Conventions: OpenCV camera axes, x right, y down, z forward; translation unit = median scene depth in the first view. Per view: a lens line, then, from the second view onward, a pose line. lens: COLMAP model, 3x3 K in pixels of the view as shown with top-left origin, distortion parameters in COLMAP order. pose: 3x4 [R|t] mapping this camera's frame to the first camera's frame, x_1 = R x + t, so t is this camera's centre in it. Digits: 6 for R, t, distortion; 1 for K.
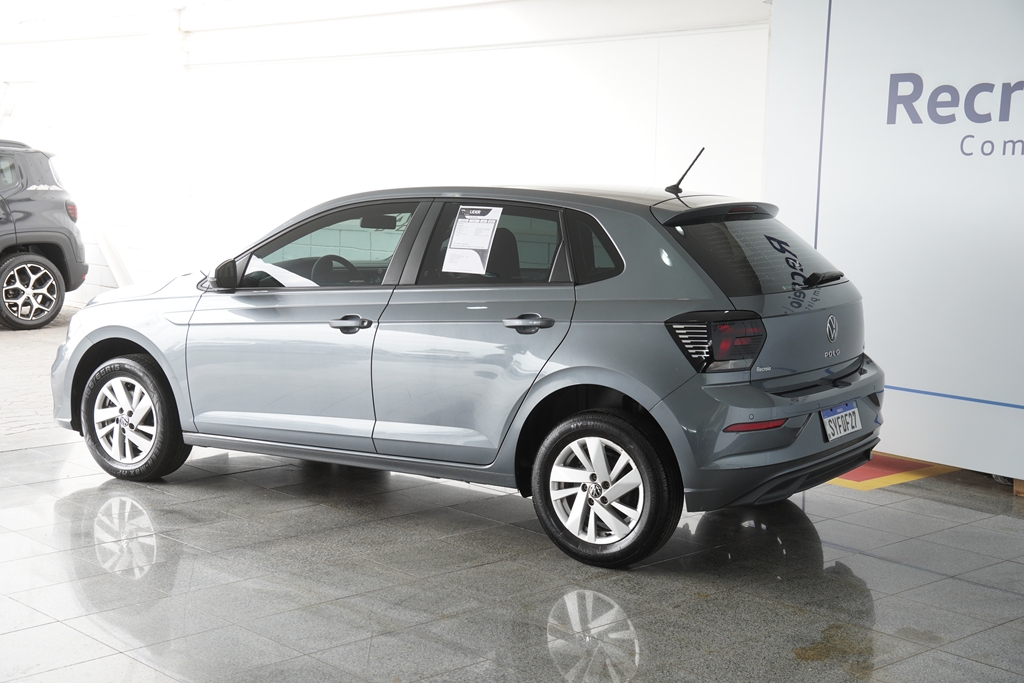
lens RADIAL K [[1468.2, 0, 512.0], [0, 1468.2, 341.5], [0, 0, 1]] dist [0.198829, 0.122812]
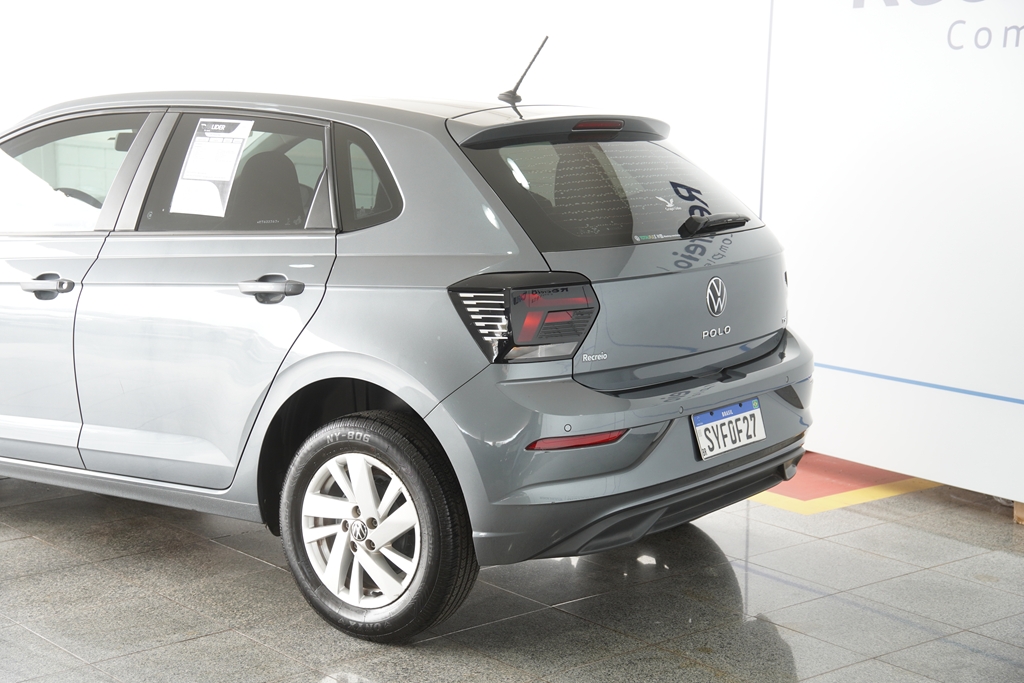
lens RADIAL K [[1654.8, 0, 512.0], [0, 1654.8, 341.5], [0, 0, 1]] dist [0.187976, 0.819802]
pose [[0.998915, 0.004077, -0.046397, 0.159812], [-0.002624, 0.999506, 0.031321, -0.012018], [0.046502, -0.031165, 0.998432, 0.219626]]
